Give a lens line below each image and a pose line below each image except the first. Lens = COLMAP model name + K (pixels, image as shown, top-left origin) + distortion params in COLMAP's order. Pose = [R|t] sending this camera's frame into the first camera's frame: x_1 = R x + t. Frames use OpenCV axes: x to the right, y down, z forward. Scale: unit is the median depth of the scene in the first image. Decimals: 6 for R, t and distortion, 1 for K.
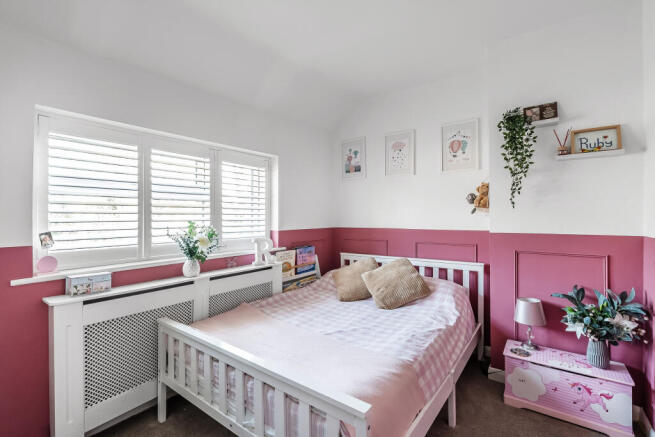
lens RADIAL K [[291.8, 0, 327.5], [0, 291.8, 218.5], [0, 0, 1]] dist [0.000669, -0.000443]
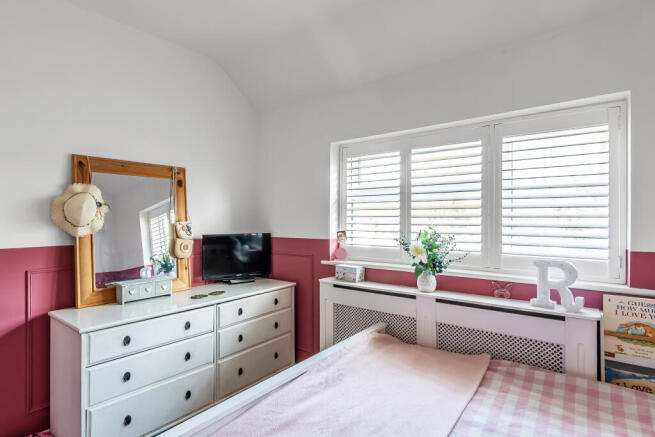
lens RADIAL K [[336.9, 0, 327.5], [0, 336.9, 218.5], [0, 0, 1]] dist [-0.000178, -0.000176]
pose [[0.005436, 0.001579, -0.999984, 0.437424], [-0.005234, 0.999985, 0.001550, -0.009475], [0.999972, 0.005226, 0.005445, 0.618457]]
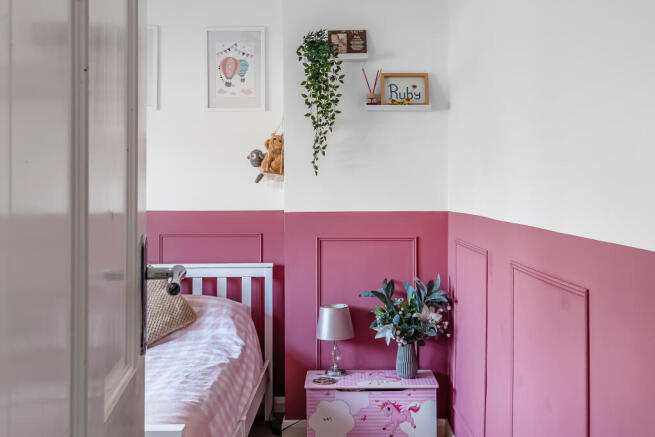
lens RADIAL K [[641.9, 0, 327.5], [0, 641.9, 218.5], [0, 0, 1]] dist [0.008783, 0.002016]
pose [[0.819129, -0.025861, 0.573026, -0.223742], [0.002567, 0.999138, 0.041422, 0.004482], [-0.573604, -0.032459, 0.818490, -0.272710]]
